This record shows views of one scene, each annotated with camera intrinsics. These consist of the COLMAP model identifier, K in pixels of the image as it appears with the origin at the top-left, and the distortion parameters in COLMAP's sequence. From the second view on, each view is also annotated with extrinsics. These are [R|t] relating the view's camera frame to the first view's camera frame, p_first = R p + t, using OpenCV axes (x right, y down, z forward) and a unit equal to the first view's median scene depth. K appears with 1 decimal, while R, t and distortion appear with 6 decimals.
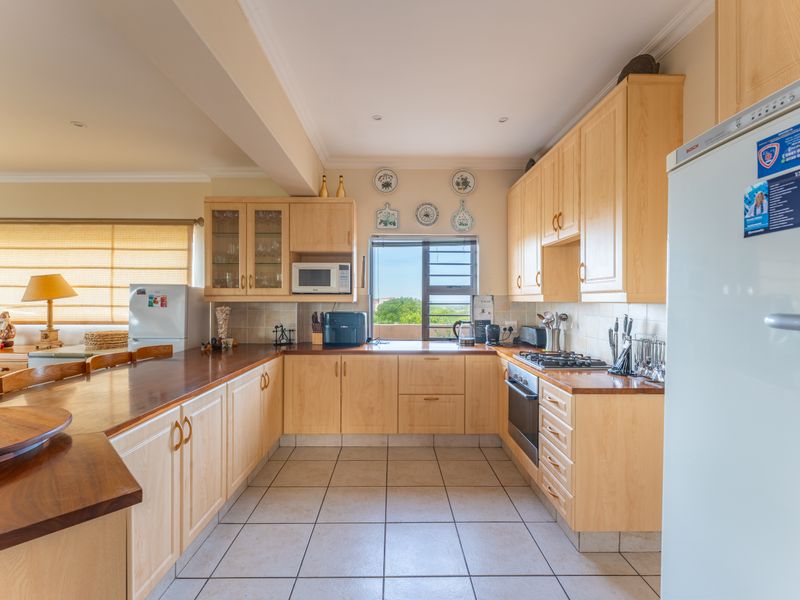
lens RADIAL K [[354.3, 0, 397.6], [0, 354.3, 296.7], [0, 0, 1]] dist [-0.005575, -0.000464]
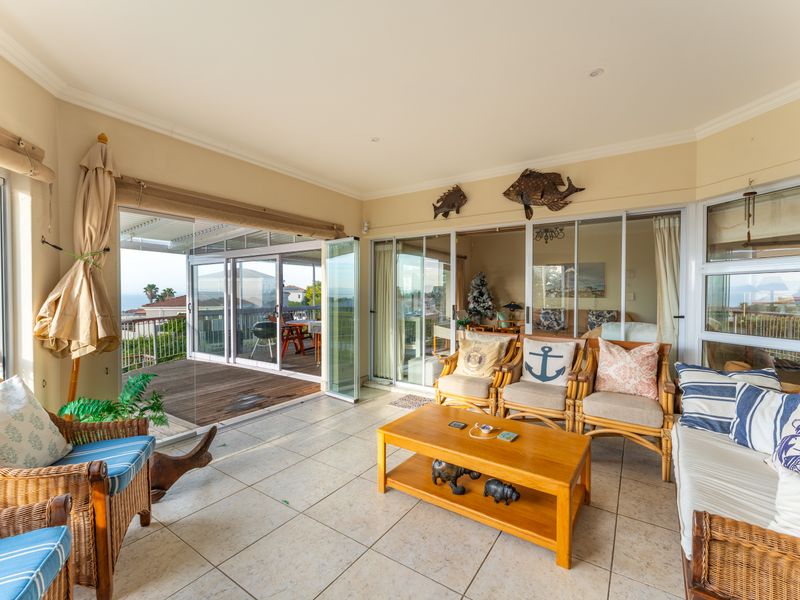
lens RADIAL K [[354.3, 0, 399.4], [0, 354.3, 298.2], [0, 0, 1]] dist [-0.005575, -0.000464]
pose [[0.816245, 0.008699, -0.577640, -2.044455], [0.004284, 0.999768, 0.021110, 0.008224], [0.577689, -0.019705, 0.816019, -1.848917]]
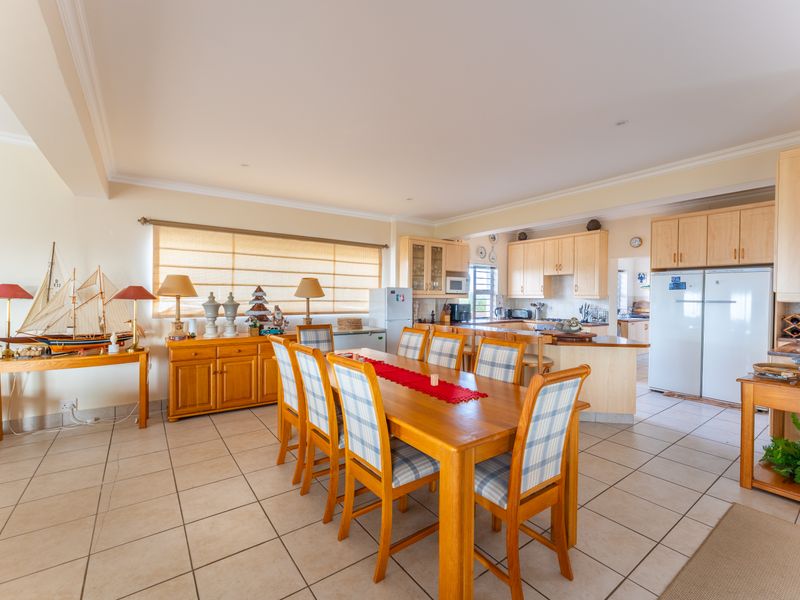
lens RADIAL K [[354.3, 0, 397.5], [0, 354.3, 299.8], [0, 0, 1]] dist [-0.005575, -0.000464]
pose [[0.817666, -0.002004, 0.575689, -1.497569], [-0.009635, 0.999806, 0.017164, -0.005444], [-0.575612, -0.019581, 0.817488, -0.335034]]
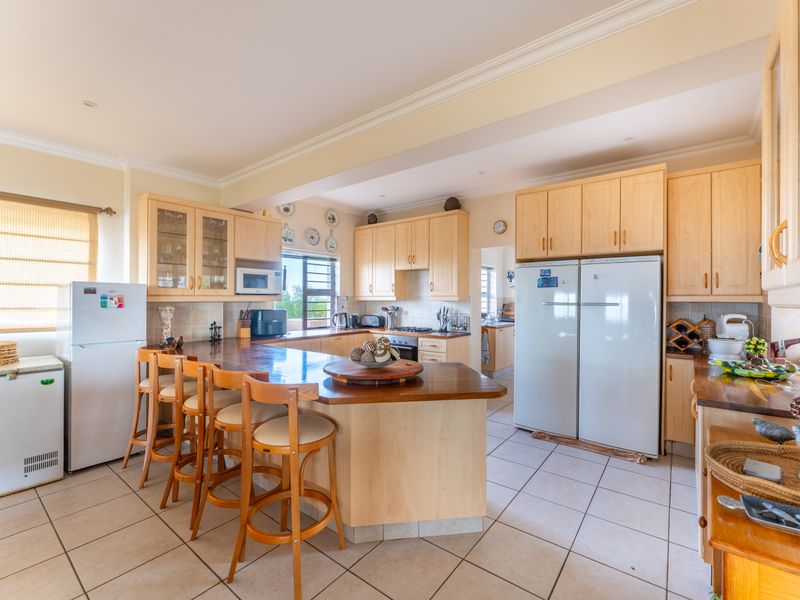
lens RADIAL K [[354.3, 0, 398.6], [0, 354.3, 298.8], [0, 0, 1]] dist [-0.005575, -0.000464]
pose [[0.626722, -0.000782, 0.779243, -0.834138], [-0.006829, 0.999956, 0.006496, -0.004771], [-0.779213, -0.009392, 0.626688, -0.130527]]
